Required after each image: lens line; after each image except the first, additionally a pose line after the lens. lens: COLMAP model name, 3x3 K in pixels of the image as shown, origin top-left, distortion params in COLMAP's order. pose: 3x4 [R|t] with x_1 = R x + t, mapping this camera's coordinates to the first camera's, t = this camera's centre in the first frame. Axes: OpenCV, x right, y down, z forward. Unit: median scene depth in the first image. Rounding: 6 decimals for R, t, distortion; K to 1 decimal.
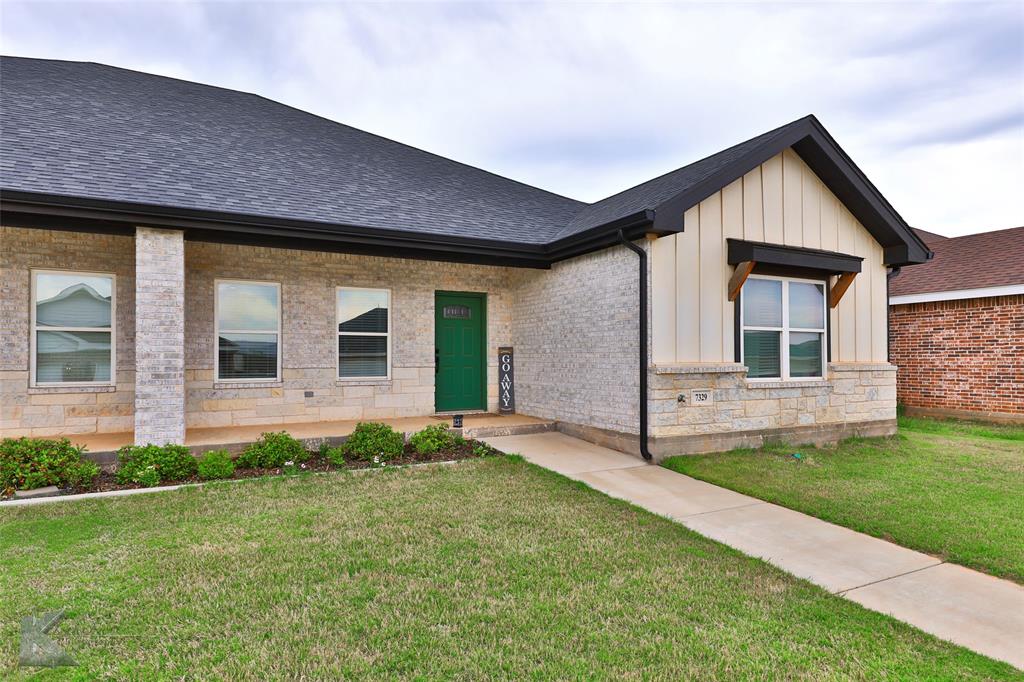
lens RADIAL K [[590.9, 0, 511.8], [0, 590.9, 353.8], [0, 0, 1]] dist [0.024100, -0.003553]
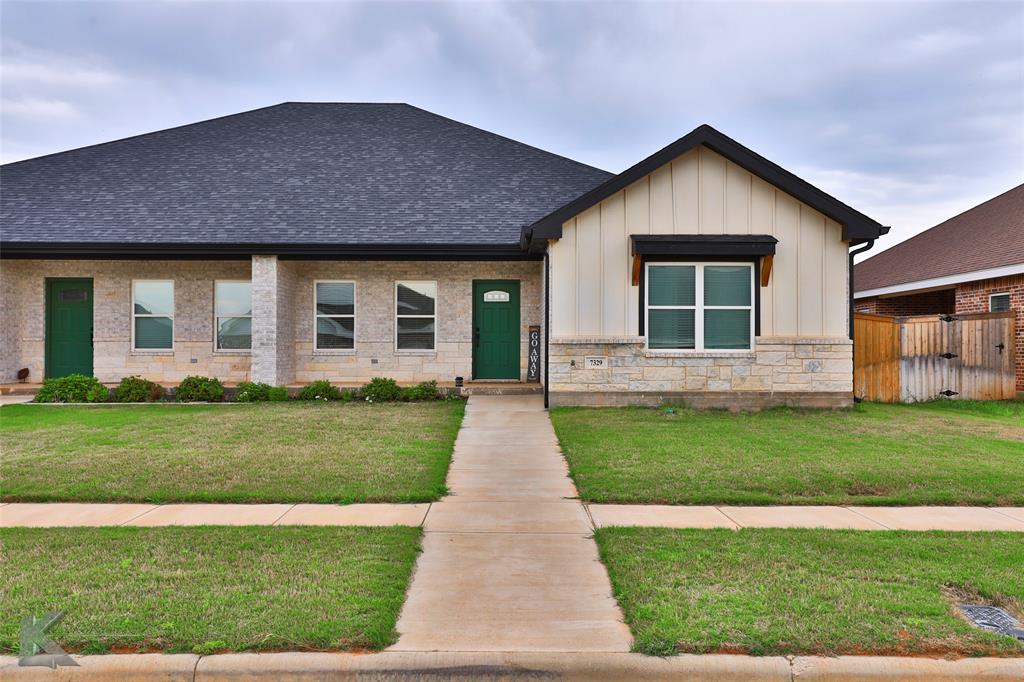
lens RADIAL K [[870.2, 0, 512.9], [0, 870.2, 341.0], [0, 0, 1]] dist [0.031478, 0.004787]
pose [[0.888345, -0.000902, -0.459175, 0.909920], [0.001058, 0.999999, 0.000081, 0.023312], [0.459175, -0.000558, 0.888346, -0.669368]]
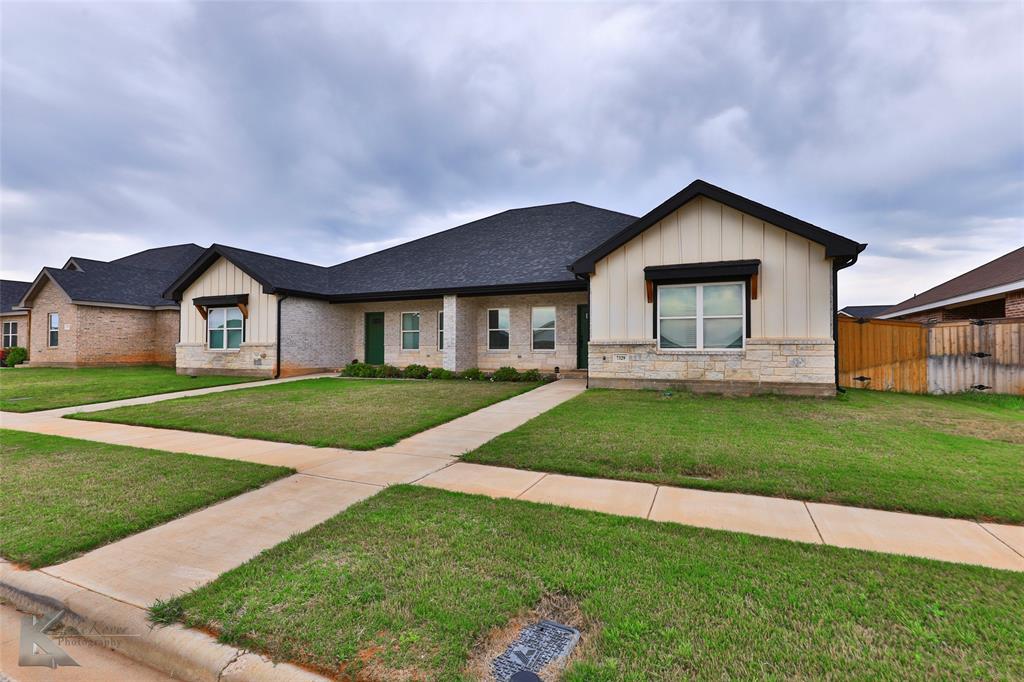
lens RADIAL K [[486.4, 0, 512.4], [0, 486.4, 342.4], [0, 0, 1]] dist [0.022356, -0.009888]
pose [[0.620187, -0.010759, -0.784380, 1.145346], [0.003199, 0.999932, -0.011186, 0.036583], [0.784448, 0.004428, 0.620179, -0.169828]]
